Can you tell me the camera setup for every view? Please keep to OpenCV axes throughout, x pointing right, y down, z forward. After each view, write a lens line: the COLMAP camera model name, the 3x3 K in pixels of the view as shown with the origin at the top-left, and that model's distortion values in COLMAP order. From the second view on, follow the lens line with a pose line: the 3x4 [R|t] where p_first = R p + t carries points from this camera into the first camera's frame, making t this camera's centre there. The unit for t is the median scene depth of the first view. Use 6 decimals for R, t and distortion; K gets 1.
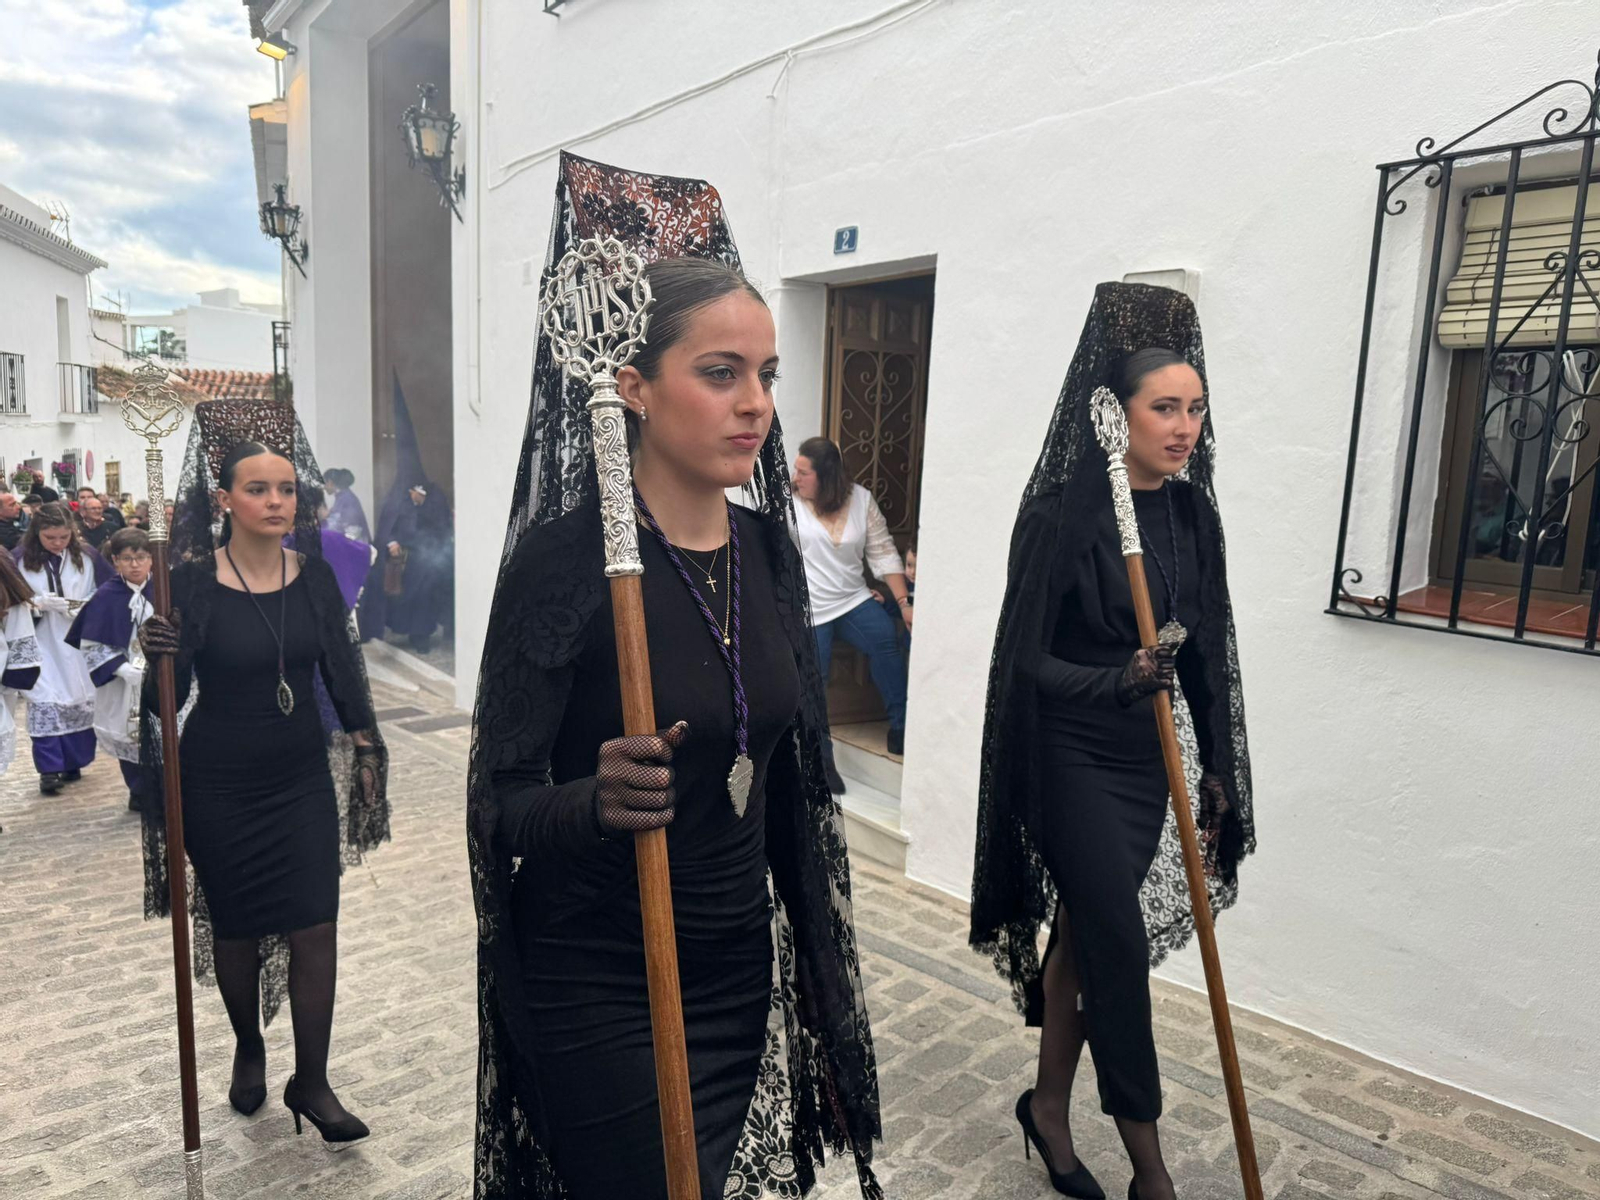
lens RADIAL K [[1137.4, 0, 800.0], [0, 1137.4, 600.0], [0, 0, 1]] dist [0.012544, -0.009219]
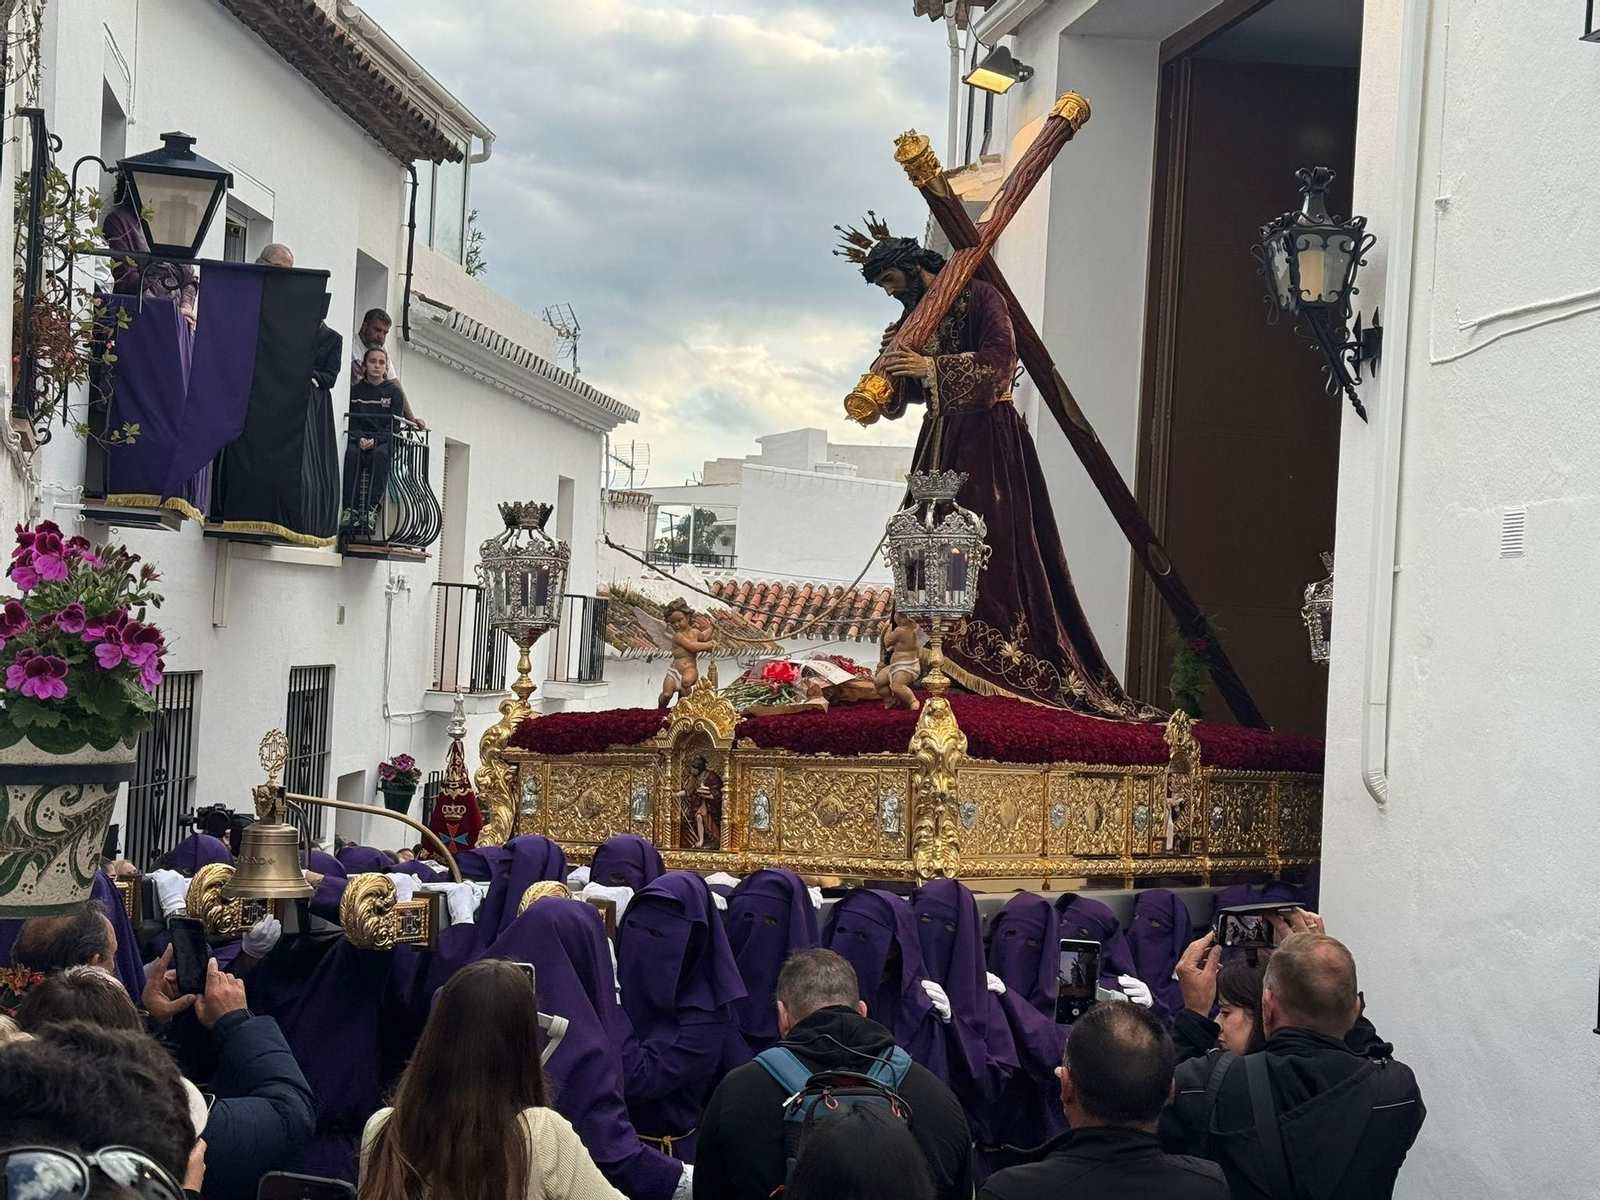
lens RADIAL K [[2451.7, 0, 800.0], [0, 2451.7, 600.0], [0, 0, 1]] dist [0.160395, -0.175595]
pose [[0.902547, 0.000144, -0.430592, -0.113571], [-0.076229, 0.984258, -0.159451, -0.131882], [0.423791, 0.176735, 0.888350, -0.149648]]
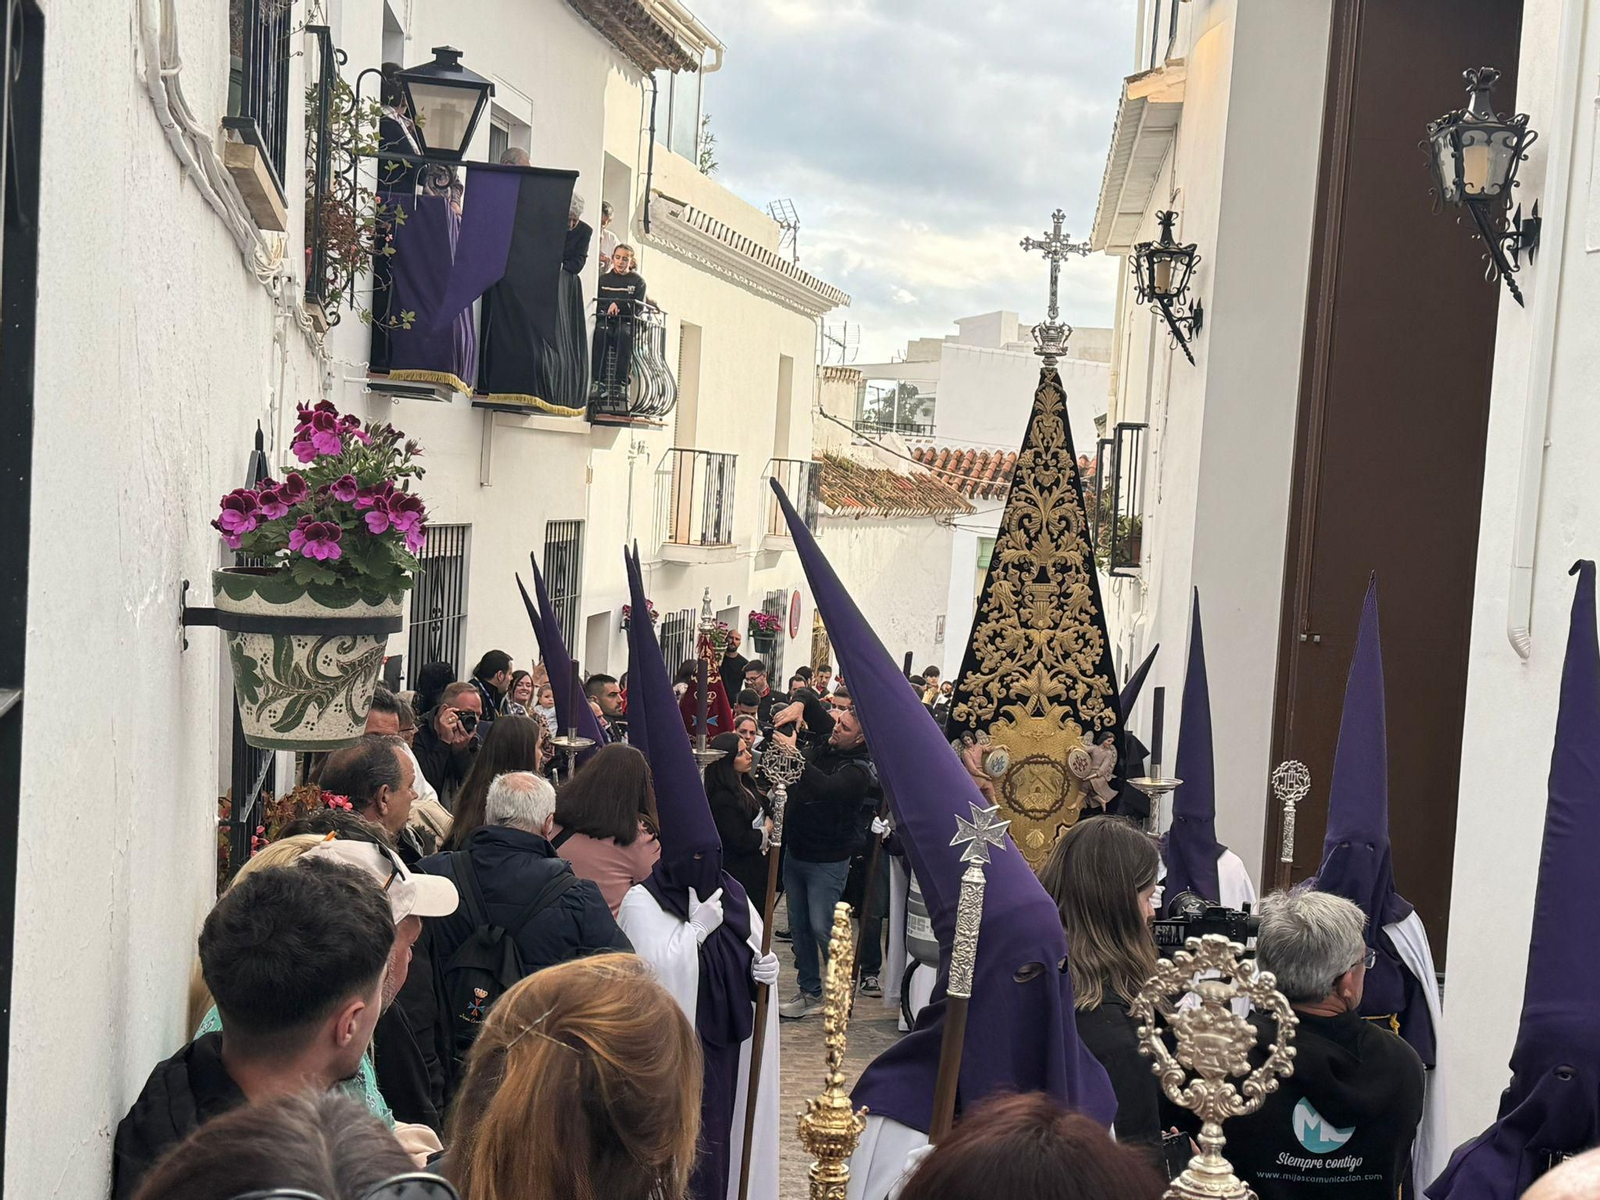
lens RADIAL K [[2153.7, 0, 810.9], [0, 2153.7, 618.5], [0, 0, 1]] dist [0.135744, -0.085236]
pose [[0.863591, 0.043924, -0.502276, -0.128699], [-0.097702, 0.991894, -0.081244, -0.142605], [0.494636, 0.119235, 0.860882, -0.121989]]
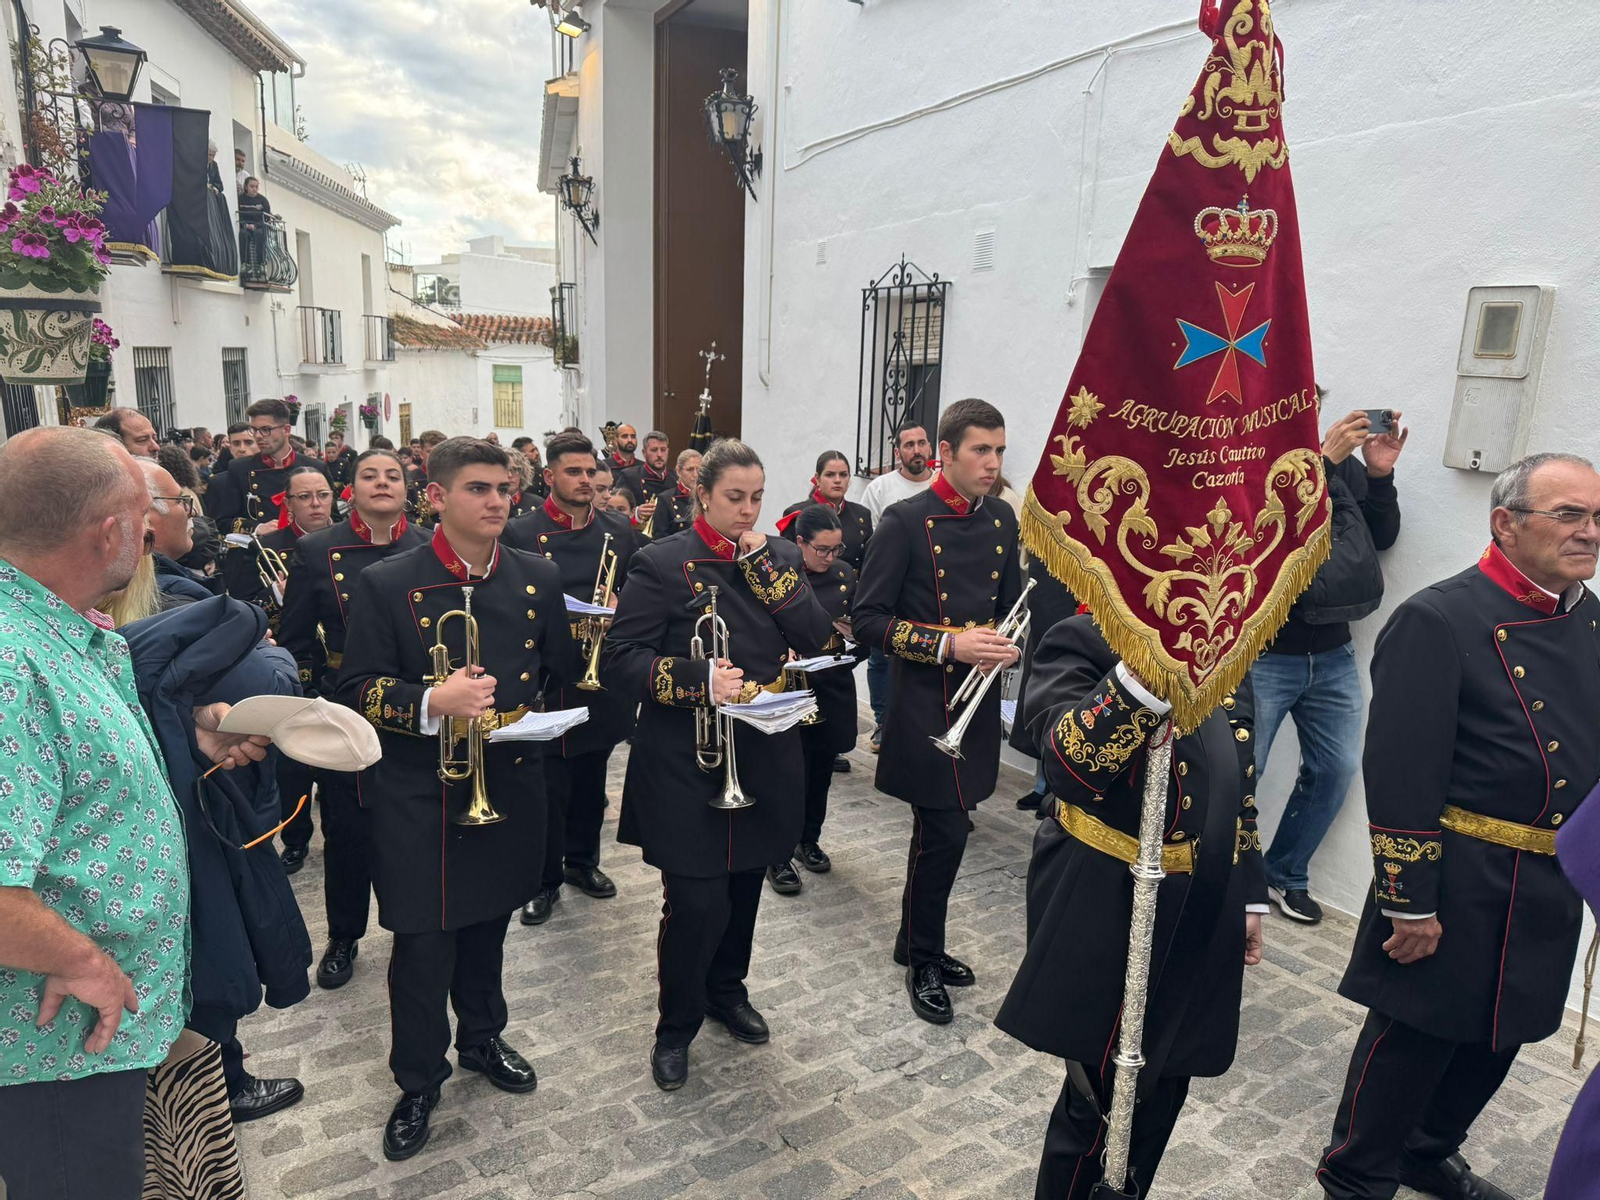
lens RADIAL K [[1130.2, 0, 798.7], [0, 1130.2, 603.5], [0, 0, 1]] dist [0.020727, -0.020287]
pose [[0.981455, 0.034967, -0.188477, -0.099545], [-0.023177, 0.997655, 0.064402, -0.053569], [0.190287, -0.058839, 0.979964, -0.120017]]
